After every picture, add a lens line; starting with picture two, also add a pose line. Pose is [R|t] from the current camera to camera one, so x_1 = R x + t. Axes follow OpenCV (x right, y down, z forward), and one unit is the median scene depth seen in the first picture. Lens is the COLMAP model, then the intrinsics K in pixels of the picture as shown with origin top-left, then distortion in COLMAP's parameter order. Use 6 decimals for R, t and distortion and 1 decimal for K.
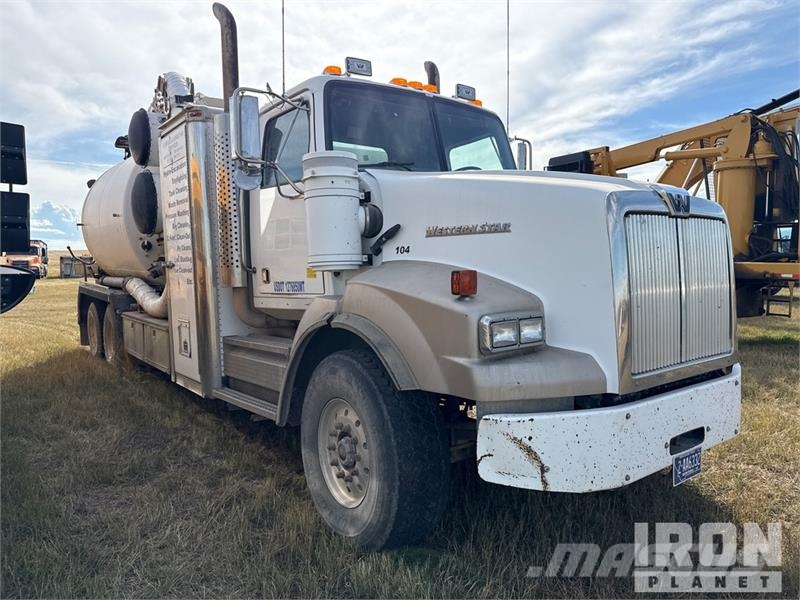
lens RADIAL K [[549.2, 0, 400.9], [0, 549.2, 321.4], [0, 0, 1]] dist [0.127743, -0.170691]
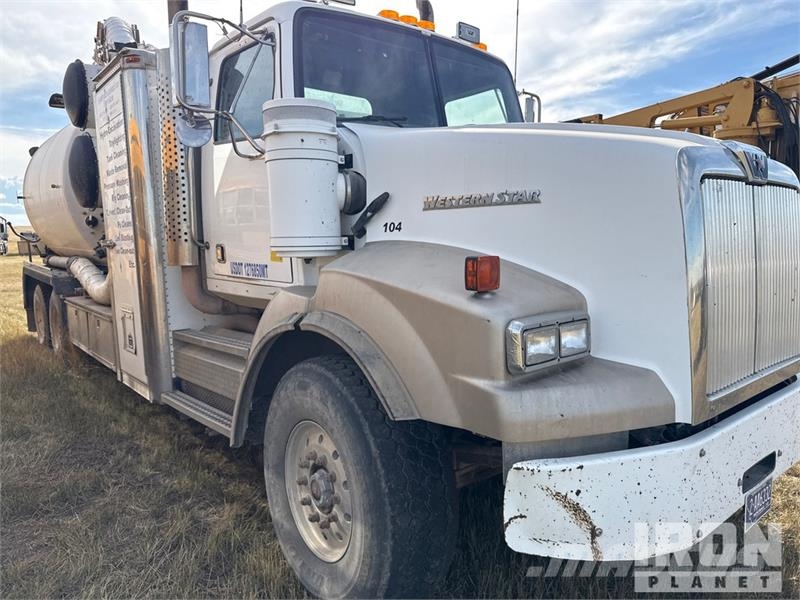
lens RADIAL K [[570.9, 0, 397.0], [0, 570.9, 298.6], [0, 0, 1]] dist [0.056073, -0.088172]
pose [[0.999575, -0.005936, 0.028532, -0.013200], [0.005866, 0.999980, 0.002532, -0.028263], [-0.028547, -0.002364, 0.999590, 0.181908]]
